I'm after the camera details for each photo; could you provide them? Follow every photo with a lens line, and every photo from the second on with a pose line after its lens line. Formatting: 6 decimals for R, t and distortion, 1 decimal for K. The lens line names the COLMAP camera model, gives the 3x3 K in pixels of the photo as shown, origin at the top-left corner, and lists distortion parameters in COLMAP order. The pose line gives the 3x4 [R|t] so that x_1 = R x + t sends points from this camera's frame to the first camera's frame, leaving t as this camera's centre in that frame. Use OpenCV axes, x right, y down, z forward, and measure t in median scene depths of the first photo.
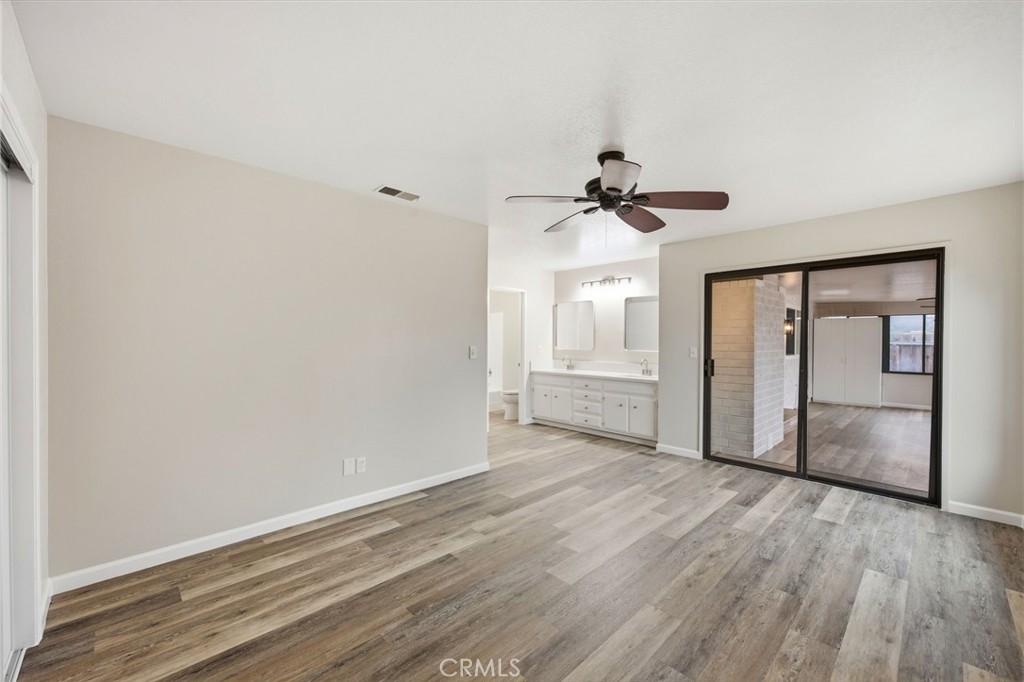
lens RADIAL K [[408.5, 0, 512.7], [0, 408.5, 341.8], [0, 0, 1]] dist [-0.000417, 0.000173]
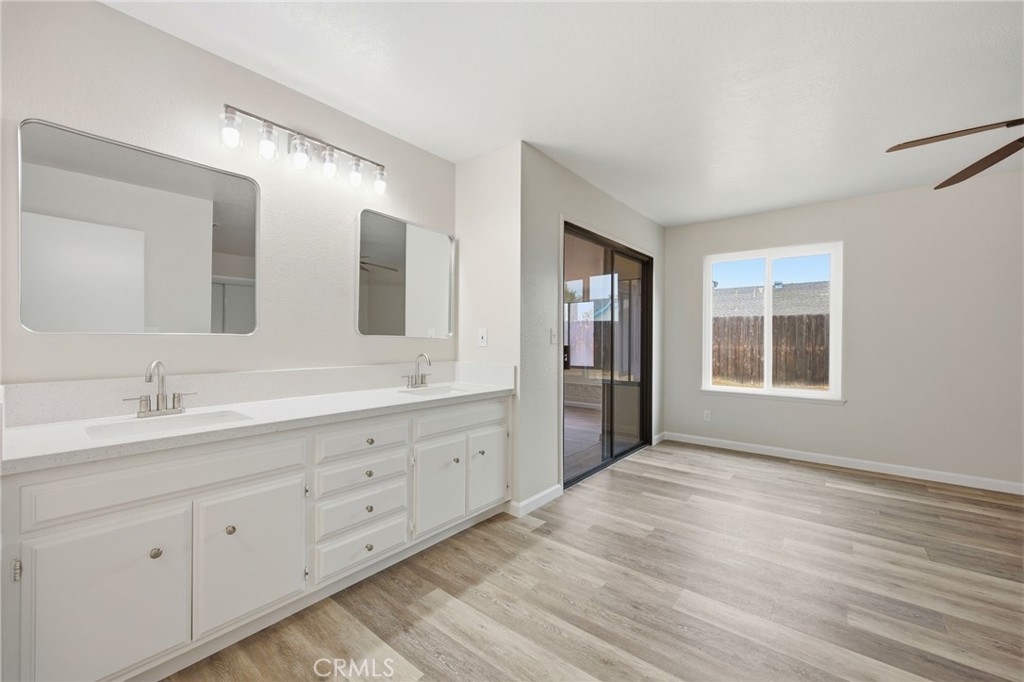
lens RADIAL K [[408.5, 0, 510.1], [0, 408.5, 343.8], [0, 0, 1]] dist [-0.000417, 0.000173]
pose [[-0.112931, -0.015836, 0.993477, -0.178832], [0.000951, 0.999871, 0.016046, 0.027192], [-0.993602, 0.002757, -0.112902, 1.057640]]
